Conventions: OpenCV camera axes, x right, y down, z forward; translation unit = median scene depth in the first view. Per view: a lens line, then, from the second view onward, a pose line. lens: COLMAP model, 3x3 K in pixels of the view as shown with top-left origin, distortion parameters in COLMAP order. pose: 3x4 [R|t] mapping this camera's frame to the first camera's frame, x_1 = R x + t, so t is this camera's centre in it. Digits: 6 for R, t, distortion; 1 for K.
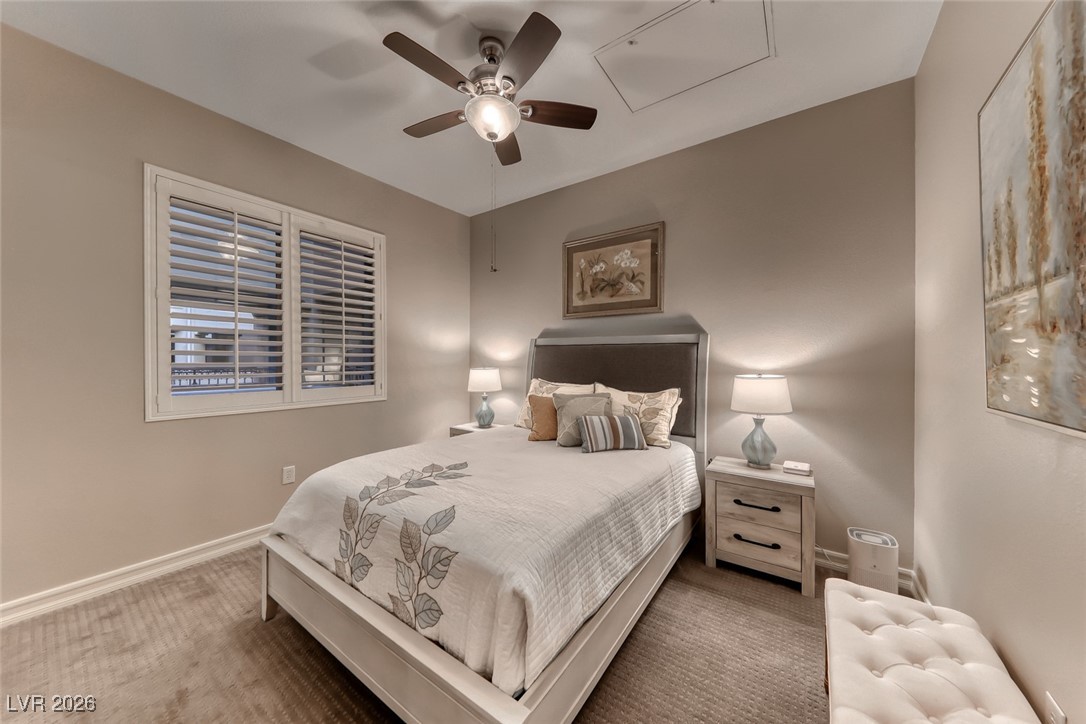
lens RADIAL K [[372.9, 0, 539.4], [0, 372.9, 363.9], [0, 0, 1]] dist [0.008247, -0.000958]
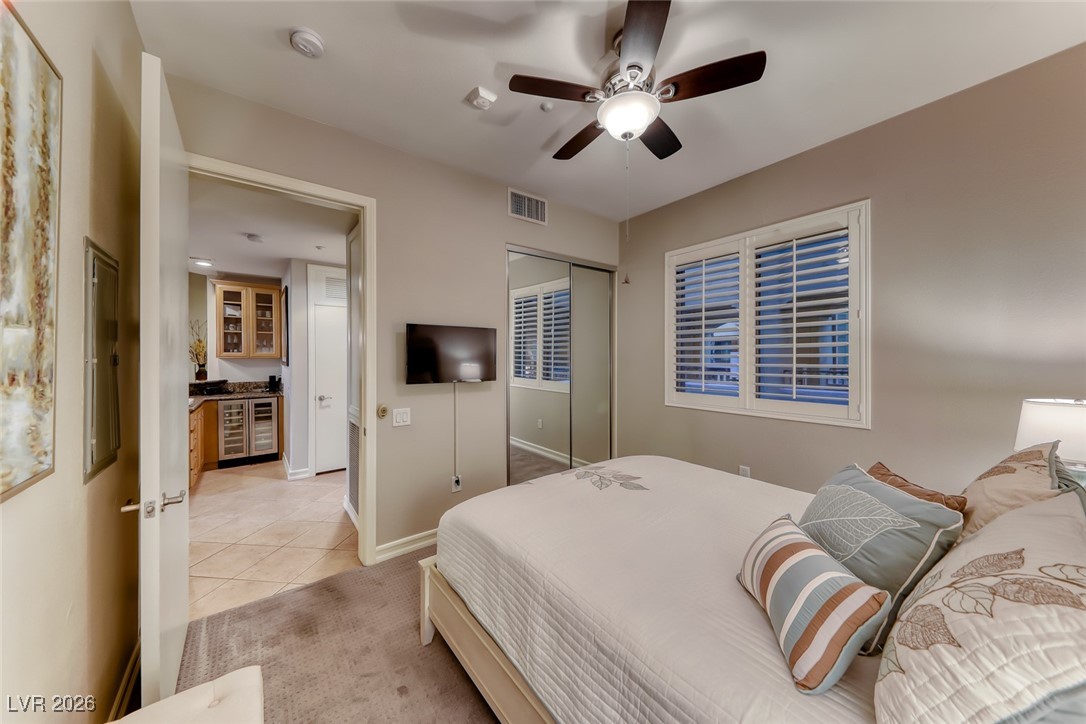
lens RADIAL K [[372.9, 0, 541.5], [0, 372.9, 357.5], [0, 0, 1]] dist [0.008247, -0.000958]
pose [[-0.287931, 0.000607, -0.957651, 0.887920], [-0.003793, 0.999991, 0.001774, -0.074598], [0.957644, 0.004143, -0.287927, 1.167766]]
